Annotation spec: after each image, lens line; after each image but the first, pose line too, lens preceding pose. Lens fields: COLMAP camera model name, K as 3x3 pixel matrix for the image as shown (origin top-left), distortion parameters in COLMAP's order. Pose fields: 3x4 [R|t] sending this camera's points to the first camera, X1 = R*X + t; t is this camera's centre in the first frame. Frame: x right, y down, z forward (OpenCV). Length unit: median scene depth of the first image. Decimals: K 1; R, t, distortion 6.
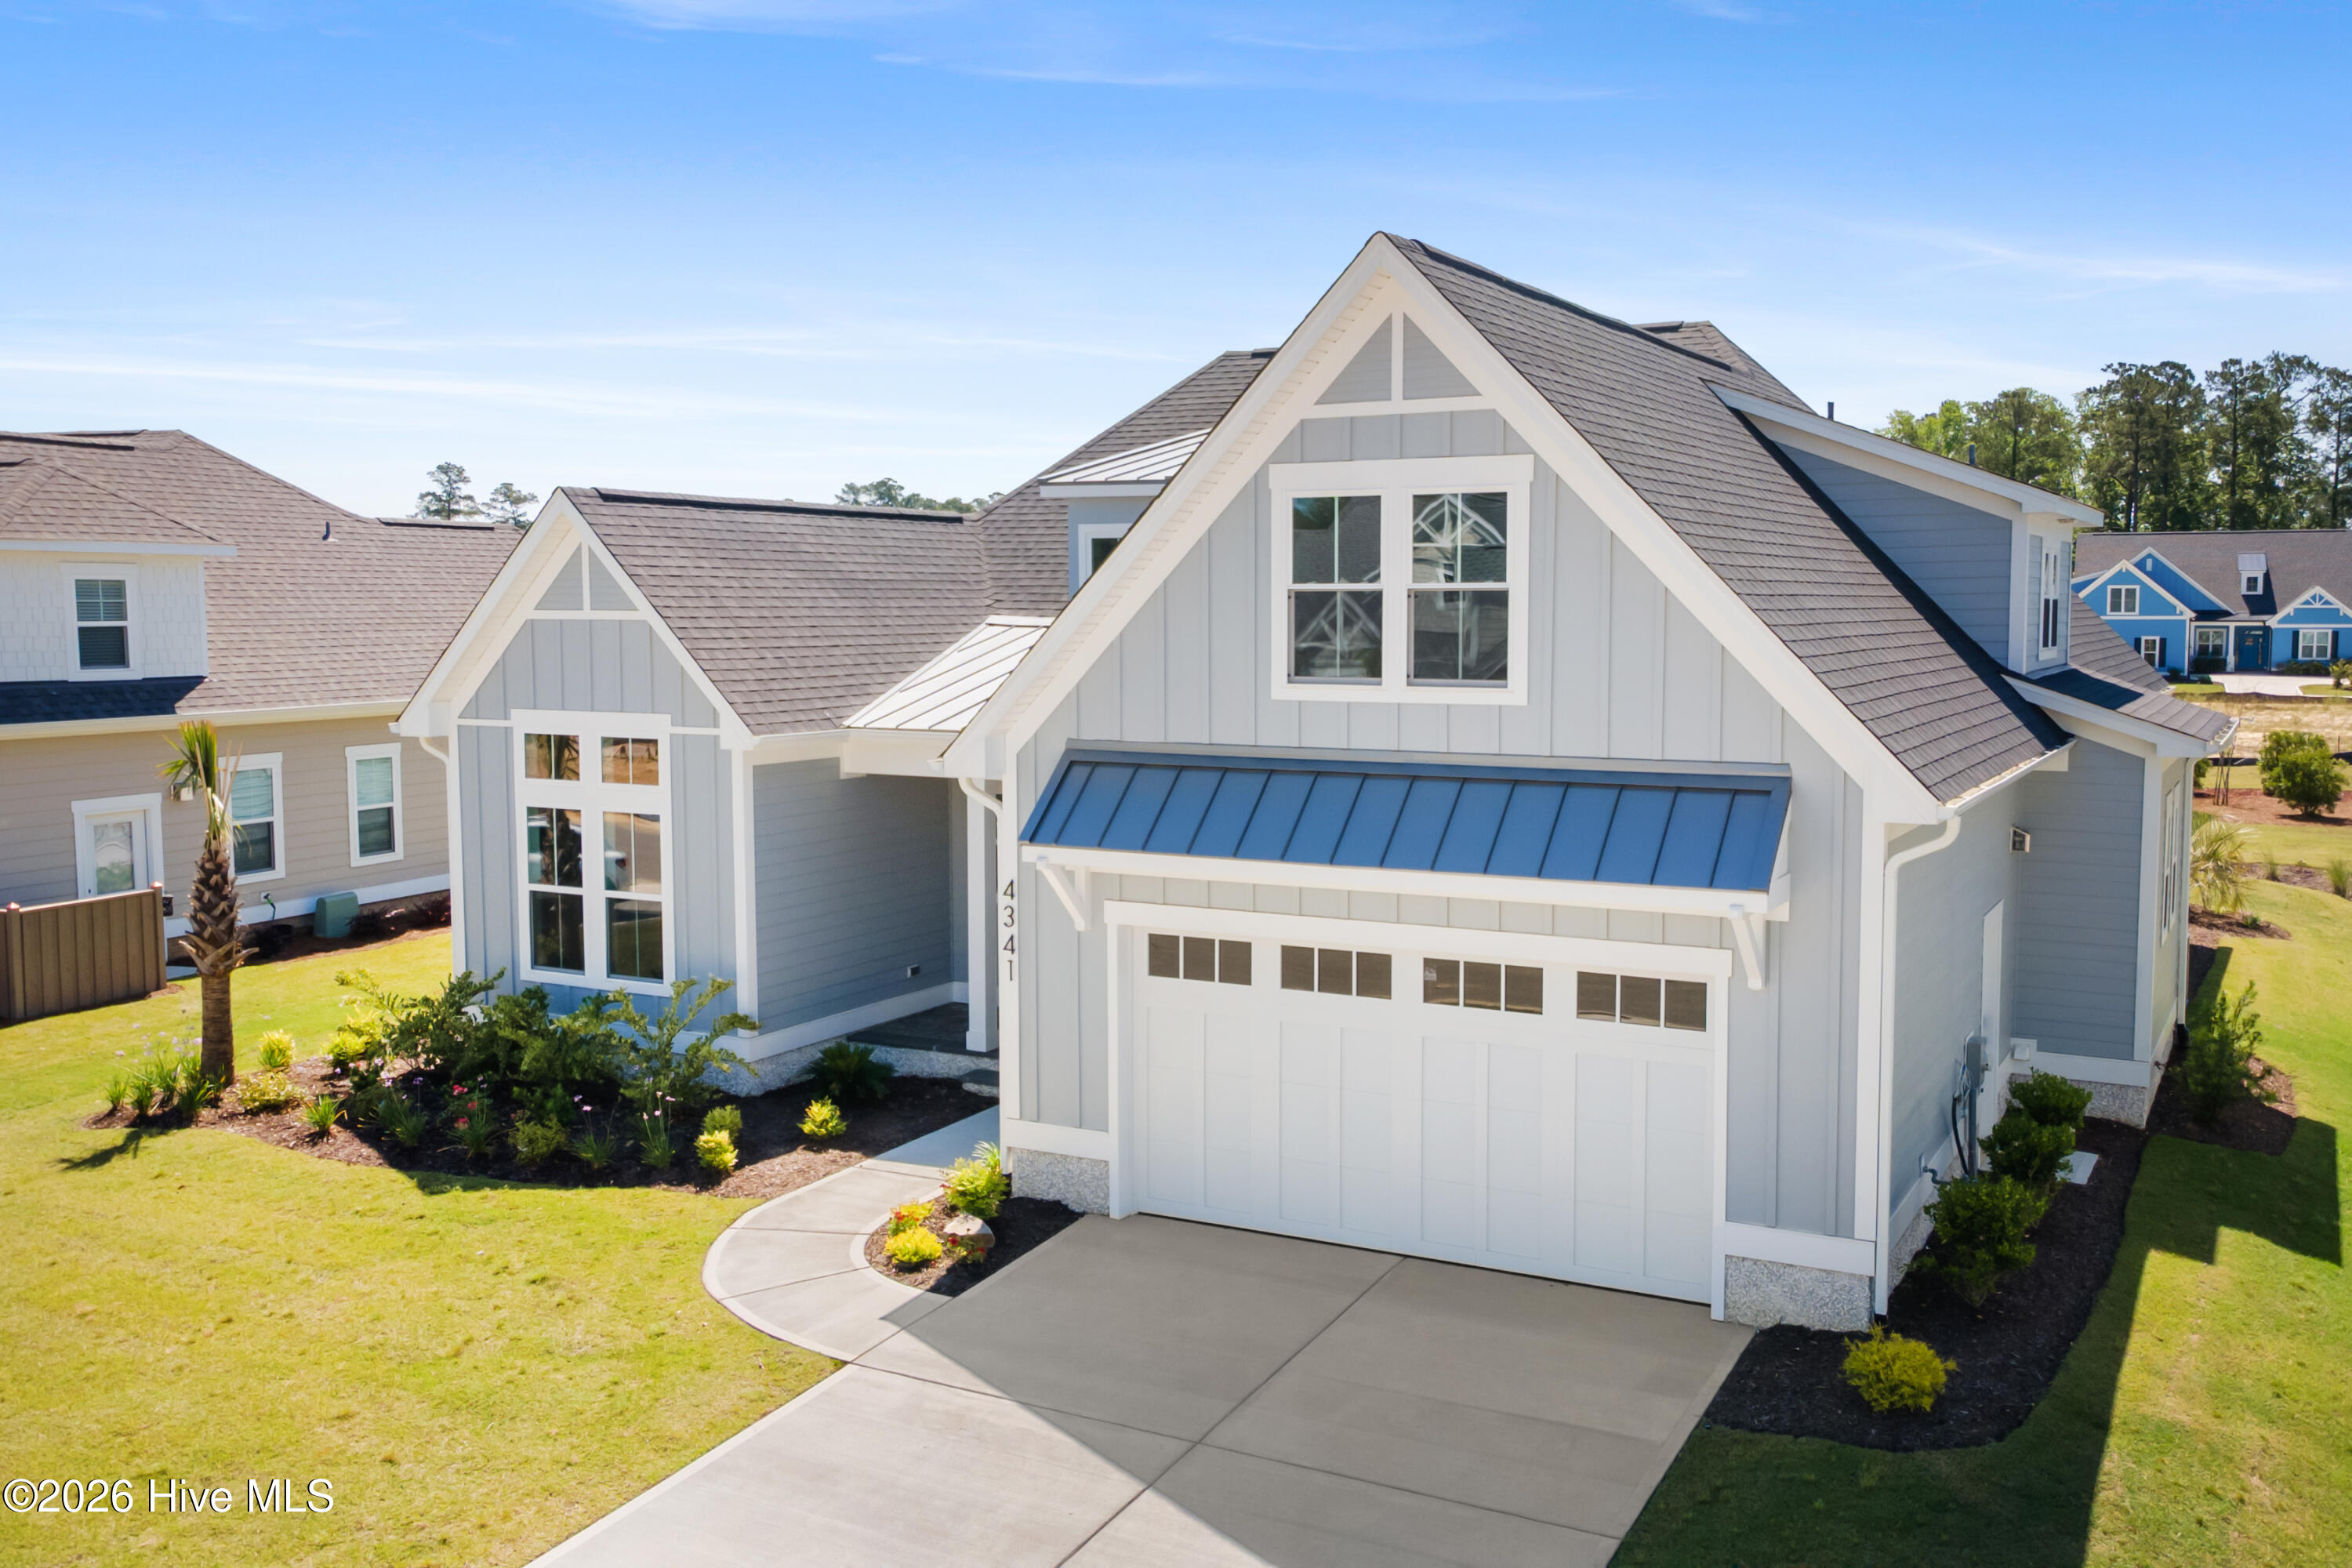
lens RADIAL K [[2025.8, 0, 1255.6], [0, 2025.8, 783.4], [0, 0, 1]] dist [0.040595, 0.005495]
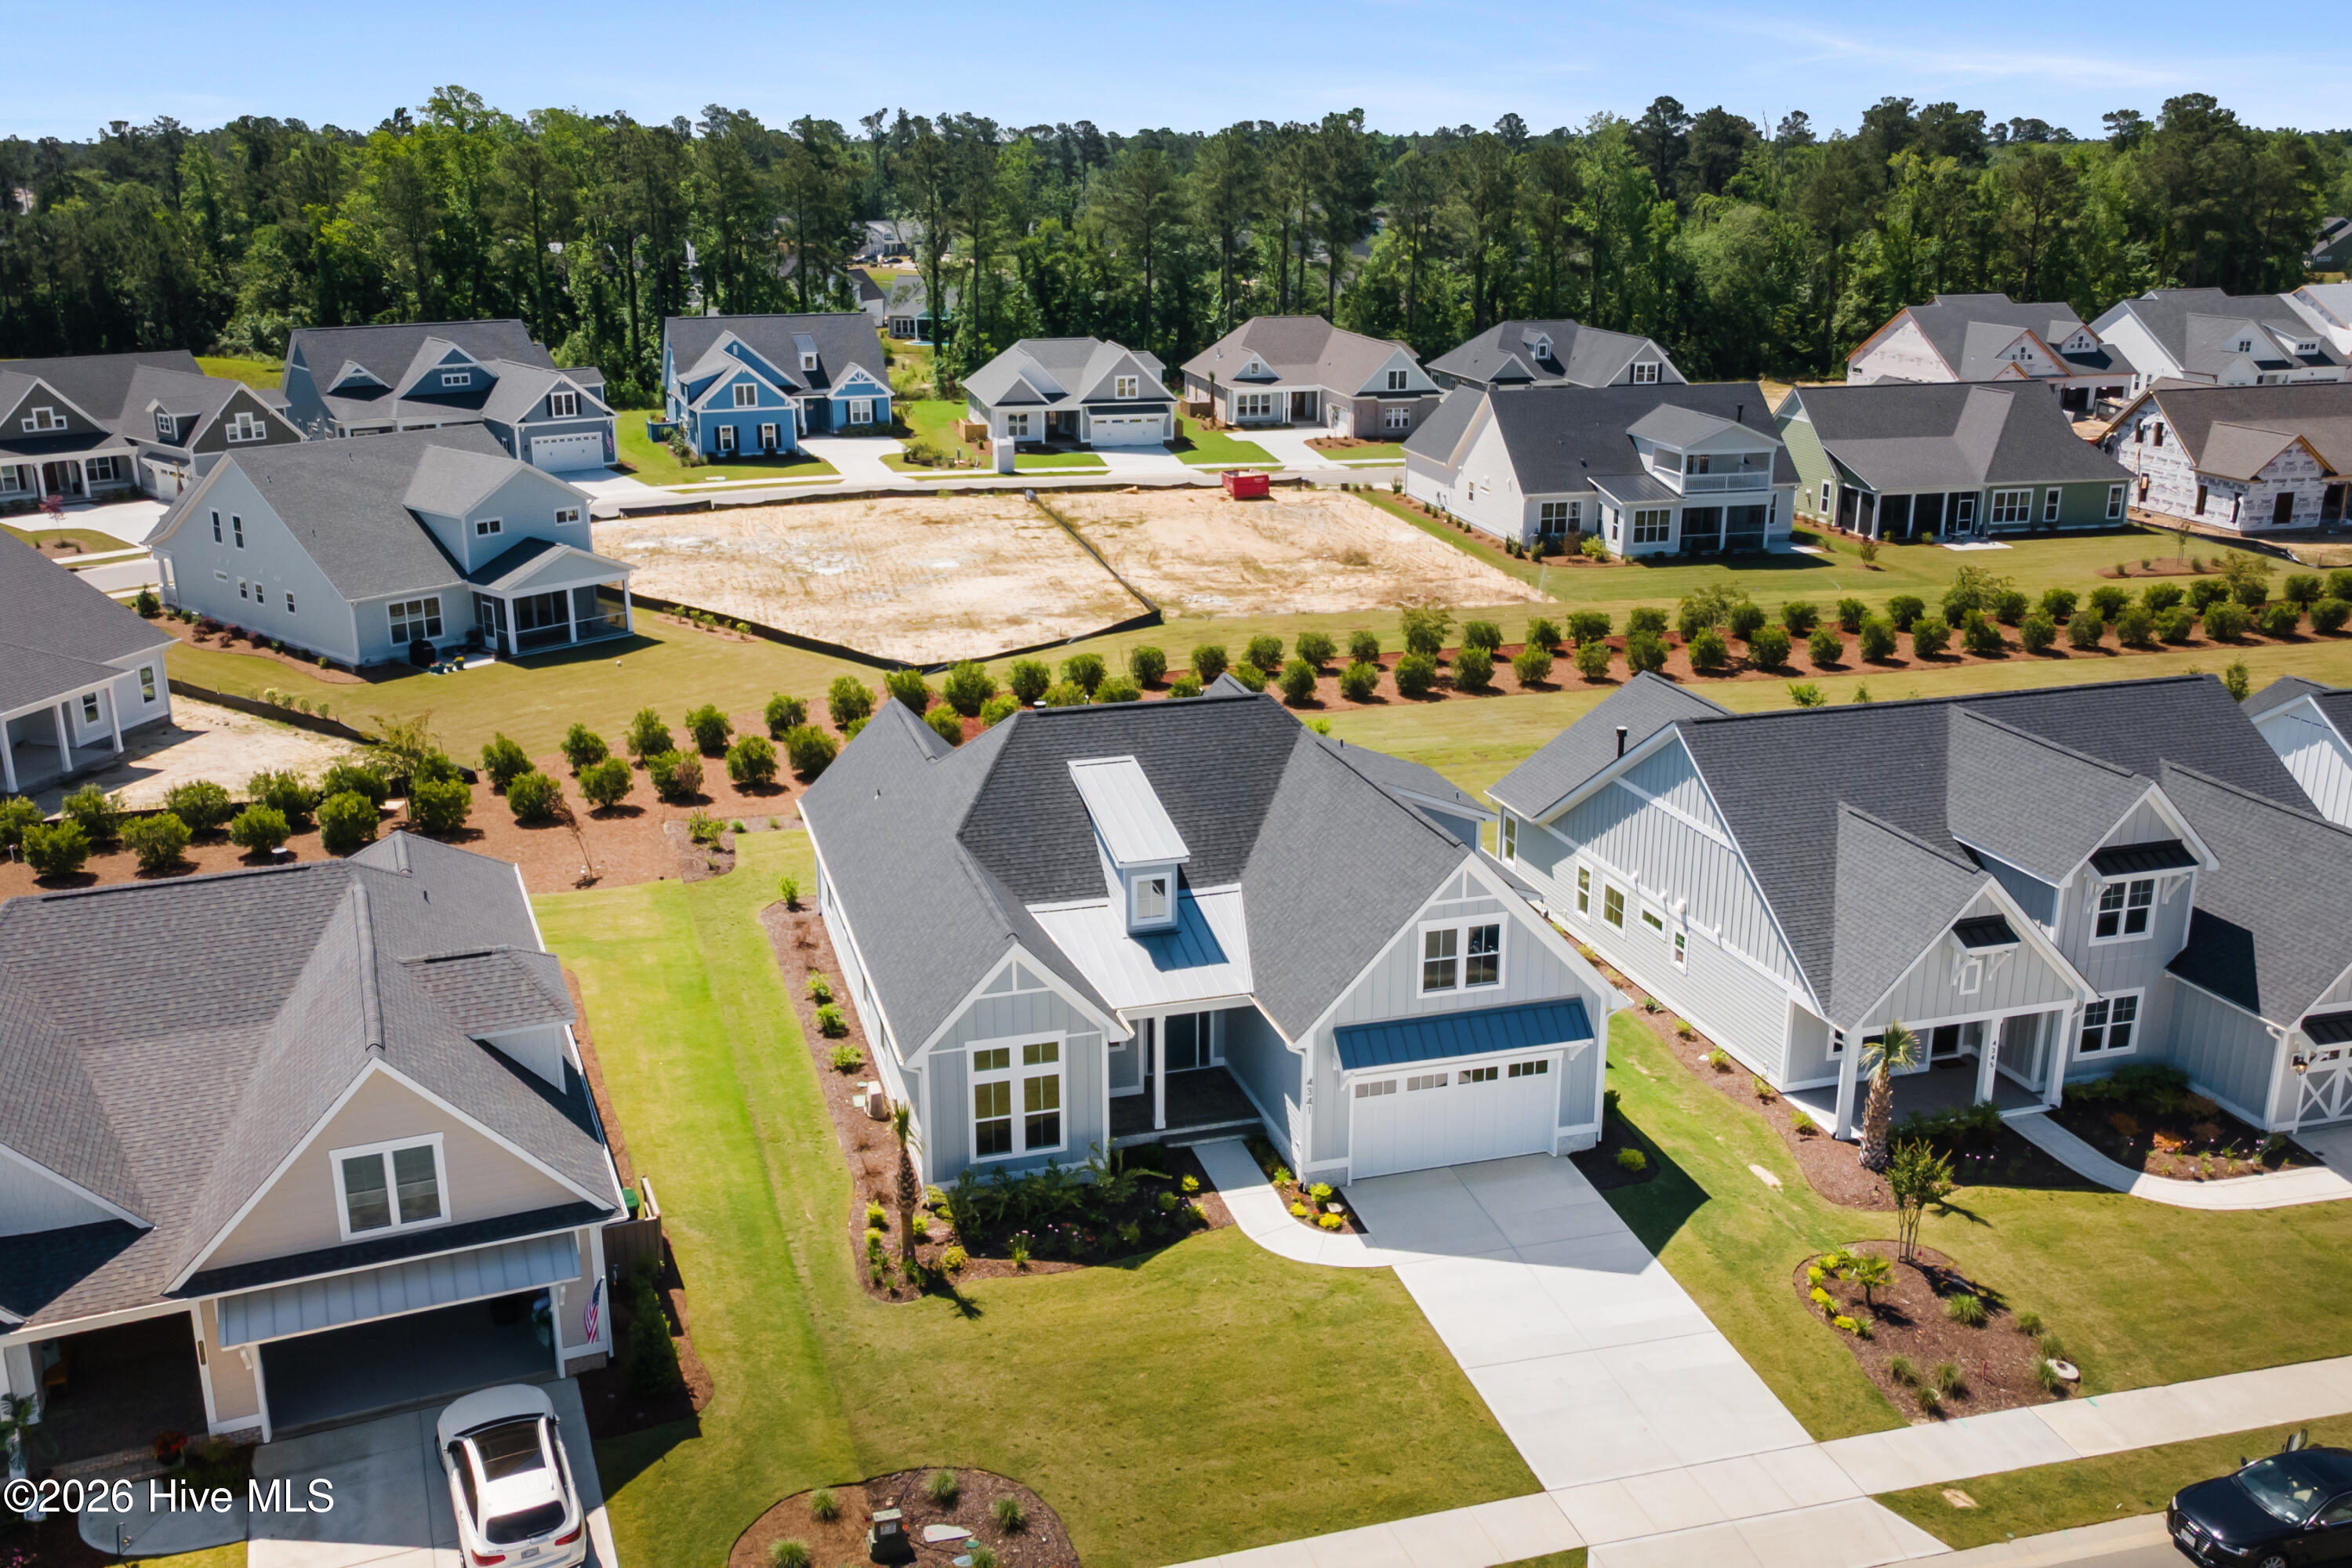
lens RADIAL K [[2074.8, 0, 1070.2], [0, 2074.8, 790.3], [0, 0, 1]] dist [0.009214, 0.004036]
pose [[0.744219, -0.214632, 0.632512, -2.026601], [0.078149, 0.968441, 0.236673, -1.000729], [-0.663348, -0.126706, 0.737506, -0.741719]]
